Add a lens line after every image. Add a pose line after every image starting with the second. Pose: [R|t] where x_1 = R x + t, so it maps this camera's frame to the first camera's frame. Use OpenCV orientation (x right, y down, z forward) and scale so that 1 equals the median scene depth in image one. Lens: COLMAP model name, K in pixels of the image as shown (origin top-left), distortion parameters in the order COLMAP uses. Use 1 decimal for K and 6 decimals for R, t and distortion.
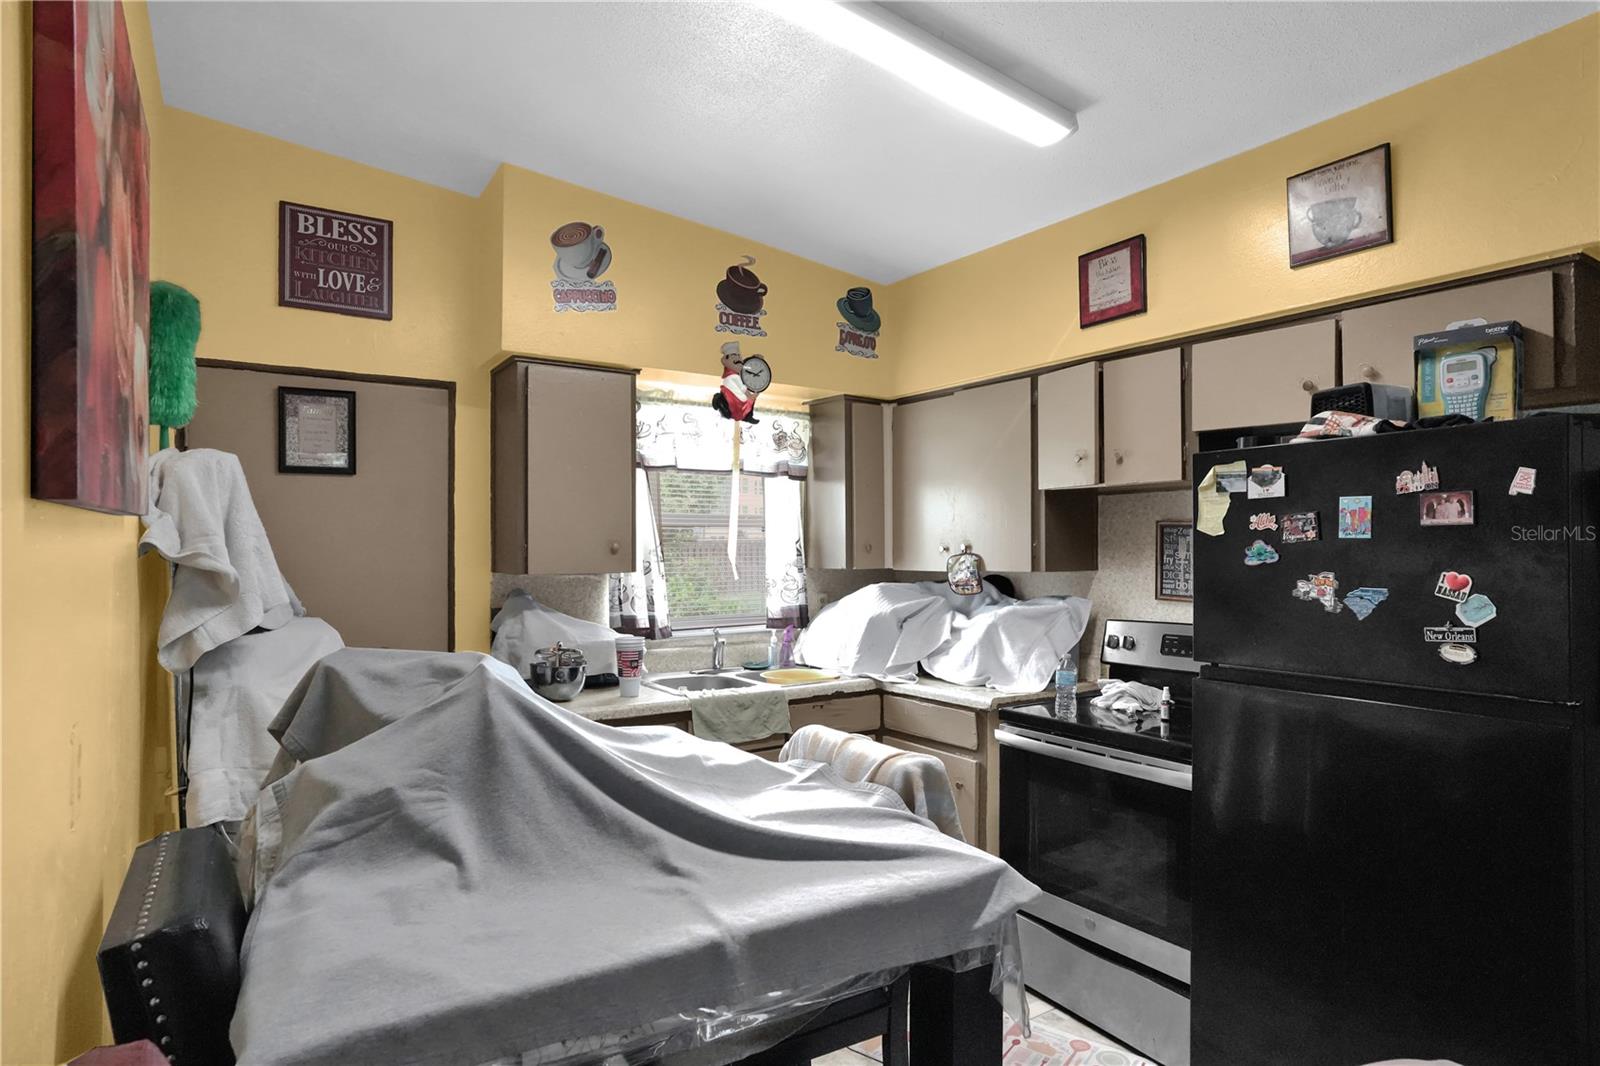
lens RADIAL K [[880.9, 0, 800.0], [0, 880.9, 533.0], [0, 0, 1]] dist [0.000138, 0.000106]
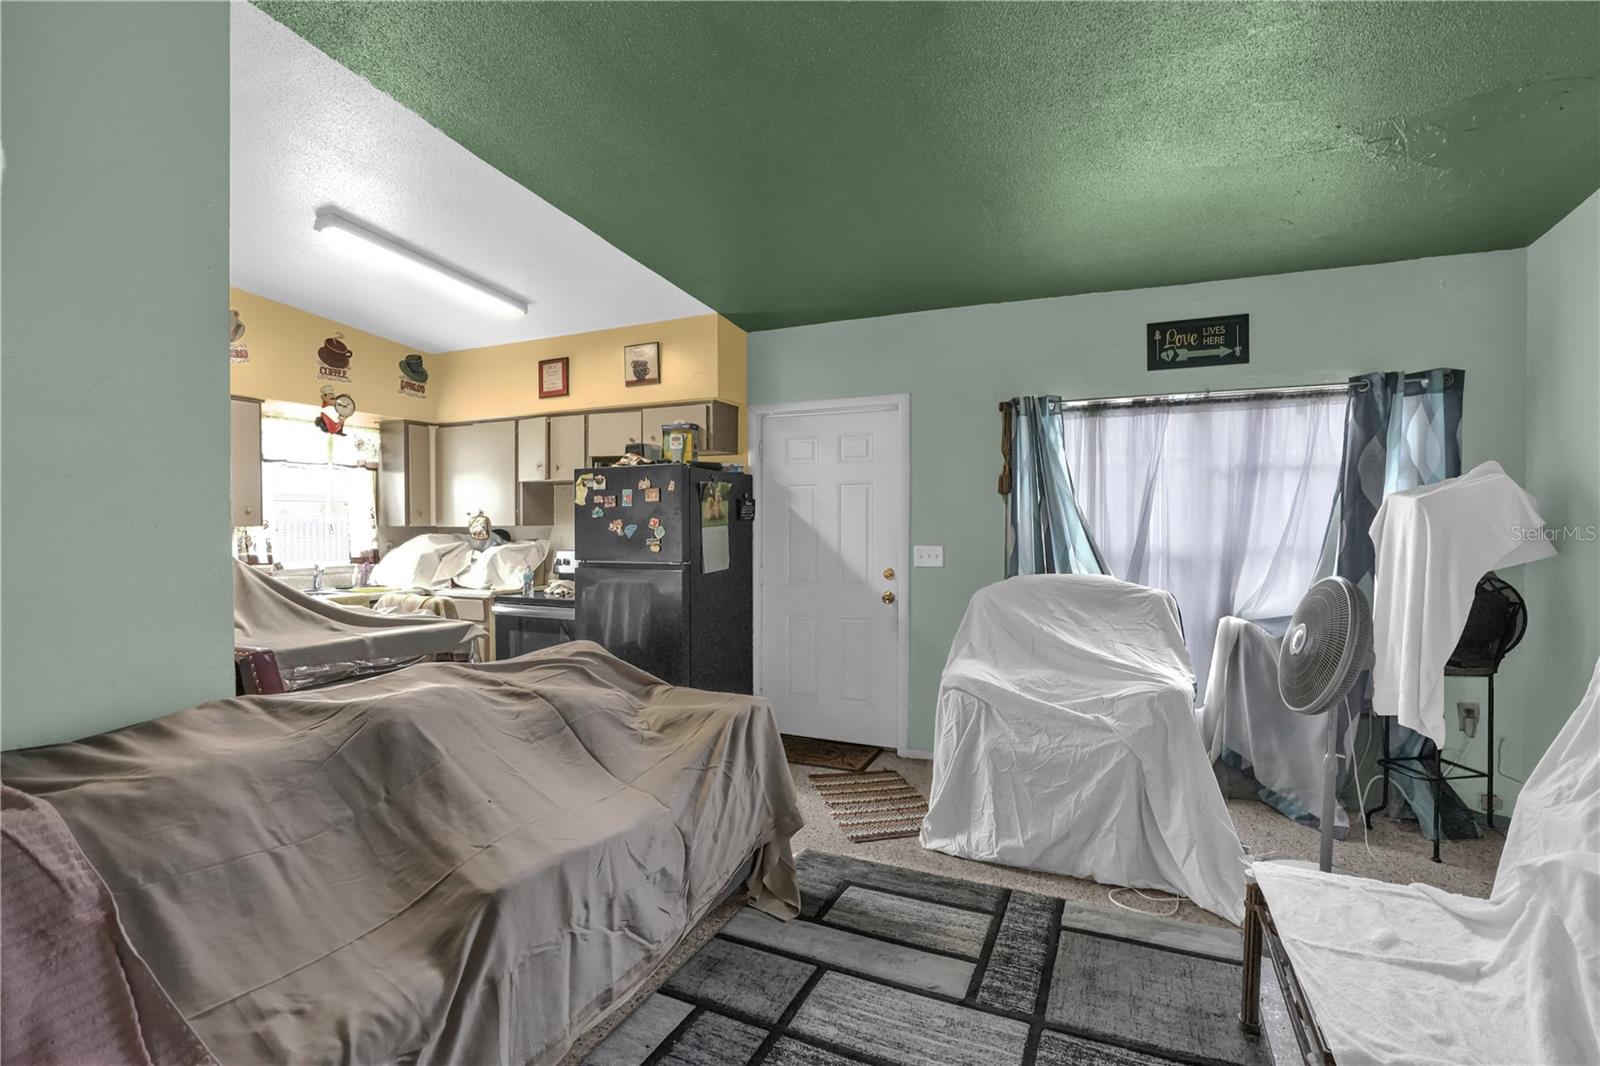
lens RADIAL K [[782.6, 0, 807.3], [0, 782.6, 537.7], [0, 0, 1]] dist [-0.059452, 0.021777]
pose [[0.858557, -0.008260, 0.512651, -0.045948], [-0.008705, 0.999491, 0.030683, 0.013336], [-0.512643, -0.030806, 0.858049, -0.684456]]
